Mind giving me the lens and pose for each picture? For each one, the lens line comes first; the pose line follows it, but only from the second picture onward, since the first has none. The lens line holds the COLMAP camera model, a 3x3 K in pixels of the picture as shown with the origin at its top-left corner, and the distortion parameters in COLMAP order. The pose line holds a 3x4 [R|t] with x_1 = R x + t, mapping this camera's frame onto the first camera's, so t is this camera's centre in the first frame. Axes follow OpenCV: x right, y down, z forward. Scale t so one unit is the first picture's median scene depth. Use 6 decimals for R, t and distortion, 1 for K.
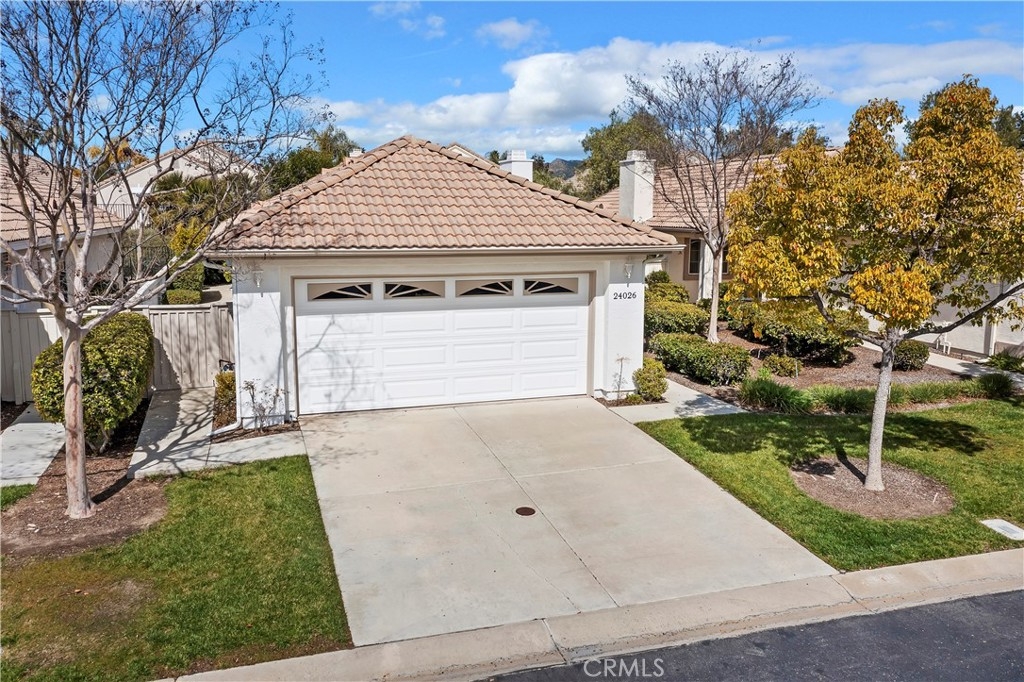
lens RADIAL K [[836.7, 0, 512.0], [0, 836.7, 341.0], [0, 0, 1]] dist [-0.002247, 0.004124]
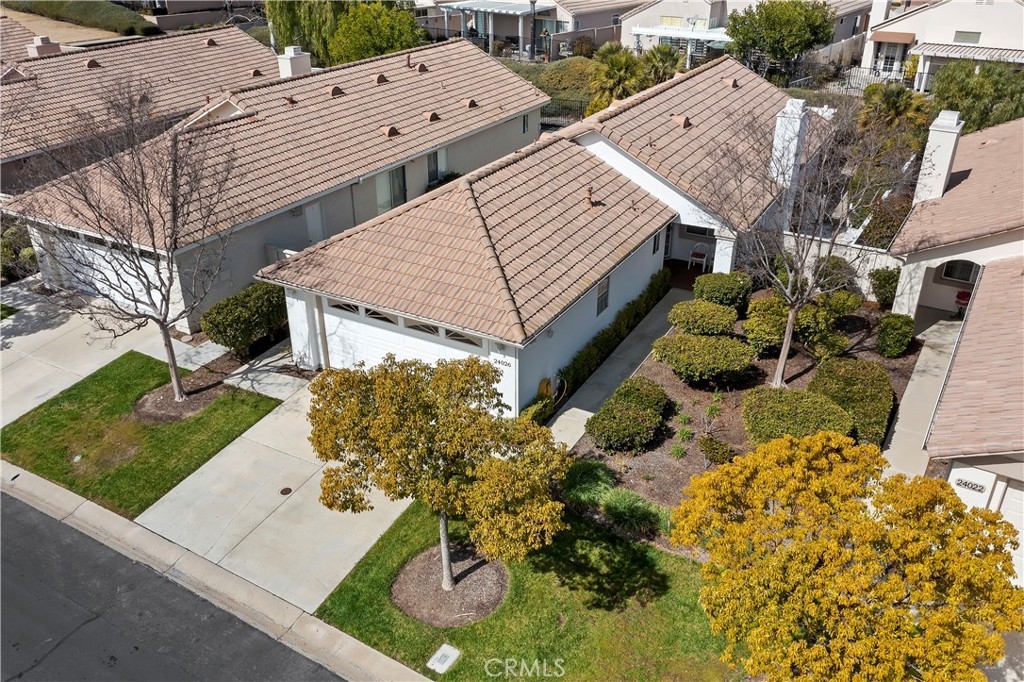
lens RADIAL K [[836.7, 0, 512.0], [0, 836.7, 341.0], [0, 0, 1]] dist [-0.002247, 0.004124]
pose [[0.666047, 0.340056, -0.663885, 1.182528], [-0.108799, 0.924805, 0.364552, -0.666378], [0.737932, -0.170579, 0.652961, 0.205857]]
